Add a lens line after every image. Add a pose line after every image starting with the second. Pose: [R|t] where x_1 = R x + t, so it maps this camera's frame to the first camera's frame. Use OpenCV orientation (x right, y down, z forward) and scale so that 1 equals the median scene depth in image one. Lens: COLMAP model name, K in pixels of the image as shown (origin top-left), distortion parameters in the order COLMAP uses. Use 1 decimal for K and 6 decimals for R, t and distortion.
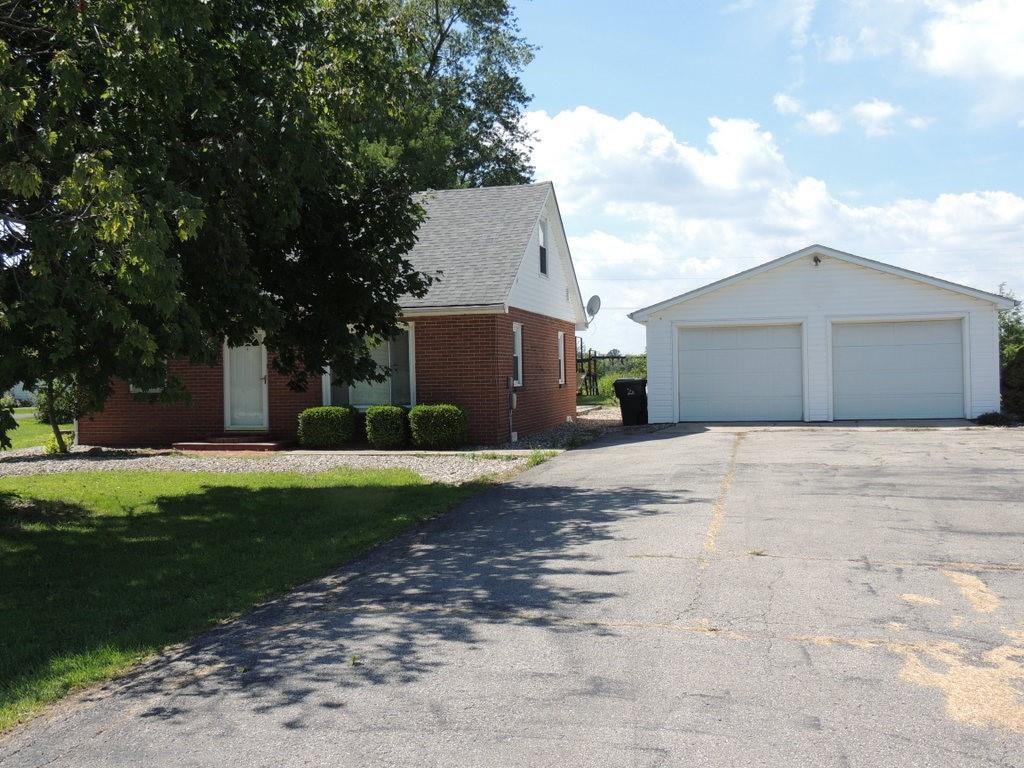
lens RADIAL K [[1041.5, 0, 512.0], [0, 1041.5, 384.0], [0, 0, 1]] dist [-0.056207, 0.013477]
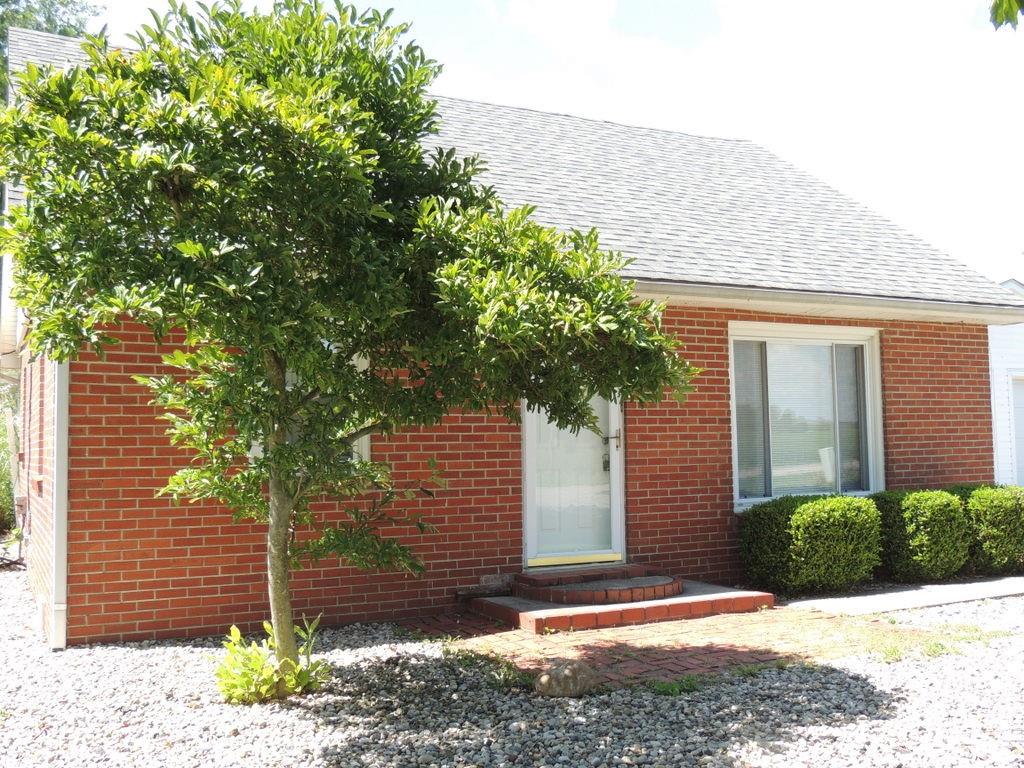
lens RADIAL K [[1041.5, 0, 512.0], [0, 1041.5, 384.0], [0, 0, 1]] dist [-0.056207, 0.013477]
pose [[0.749518, 0.042701, 0.660606, -0.435448], [0.009445, 0.997126, -0.075170, 0.003693], [-0.661917, 0.062581, 0.746960, 0.561237]]
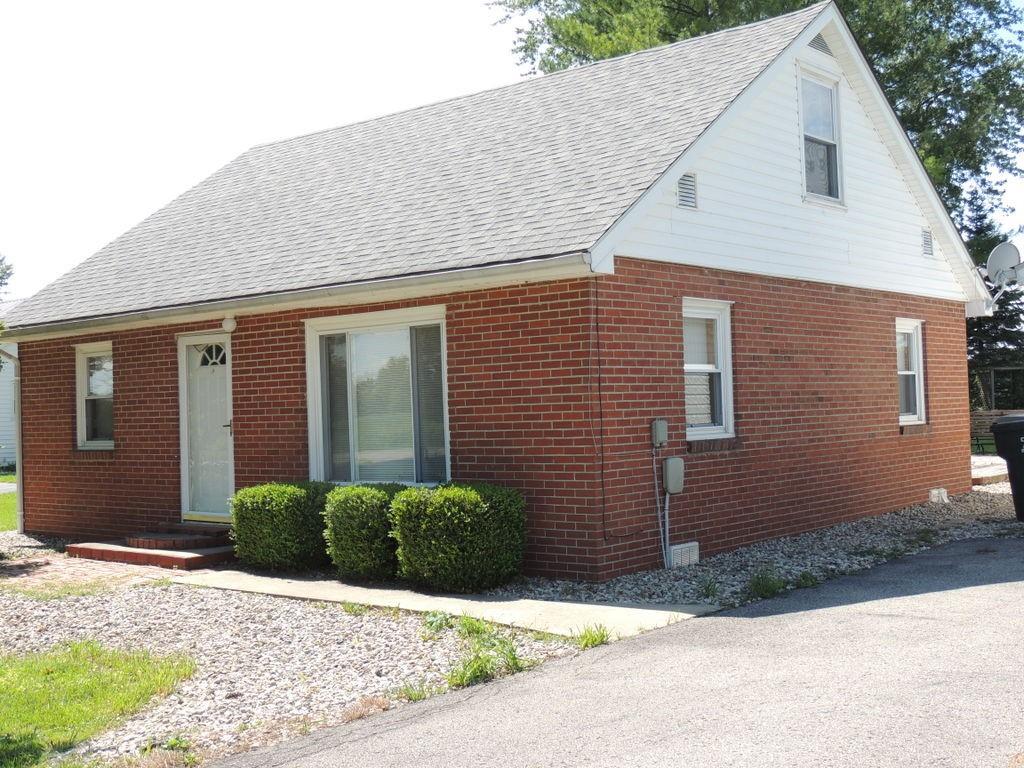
lens RADIAL K [[1236.5, 0, 512.0], [0, 1236.5, 384.0], [0, 0, 1]] dist [-0.003881, 0.015313]
pose [[0.895245, -0.018521, -0.445189, 0.136755], [0.010415, 0.999733, -0.020647, -0.009396], [0.445452, 0.013847, 0.895199, 0.392763]]
